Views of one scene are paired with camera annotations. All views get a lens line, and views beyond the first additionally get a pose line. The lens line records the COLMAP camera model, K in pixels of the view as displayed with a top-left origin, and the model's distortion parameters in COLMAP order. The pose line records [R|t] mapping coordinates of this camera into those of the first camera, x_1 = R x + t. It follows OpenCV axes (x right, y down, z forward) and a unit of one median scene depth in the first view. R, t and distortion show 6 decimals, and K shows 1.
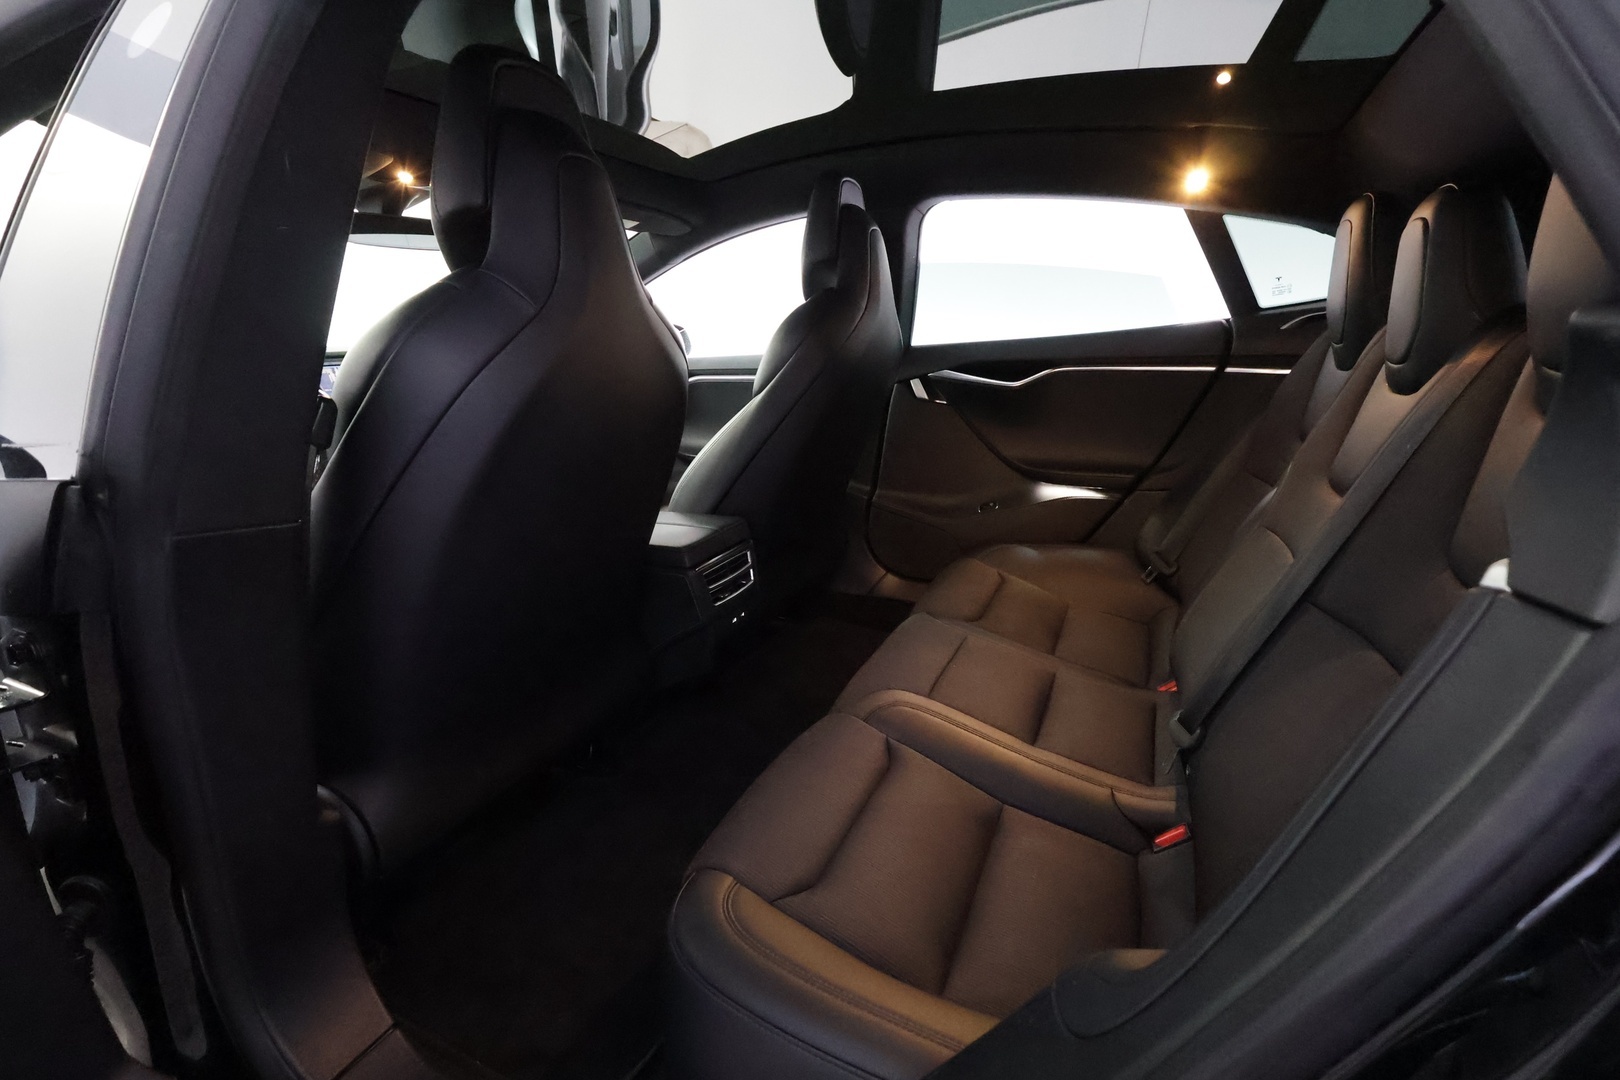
lens RADIAL K [[759.4, 0, 810.0], [0, 759.4, 540.0], [0, 0, 1]] dist [0.000699, 0.000874]
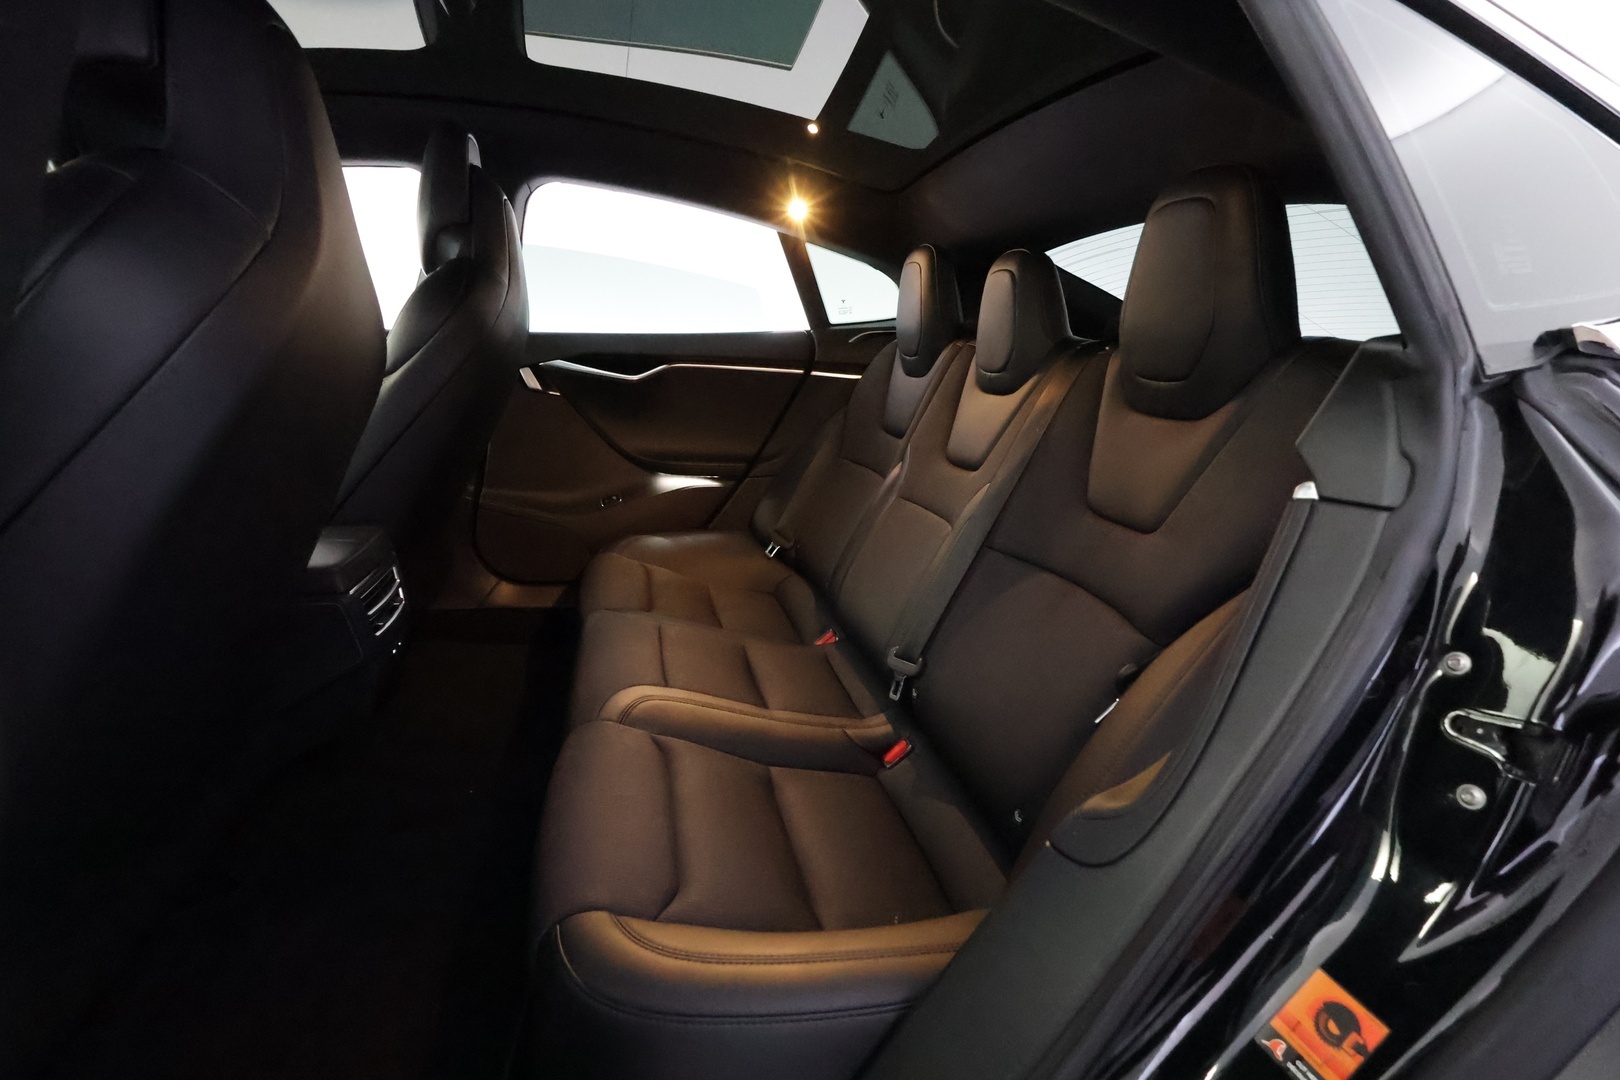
lens RADIAL K [[759.4, 0, 810.0], [0, 759.4, 540.0], [0, 0, 1]] dist [0.000699, 0.000874]
pose [[0.780934, -0.088726, 0.618280, -0.214911], [0.088769, 0.995577, 0.030748, 0.000745], [-0.618274, 0.030872, 0.785356, 0.068572]]
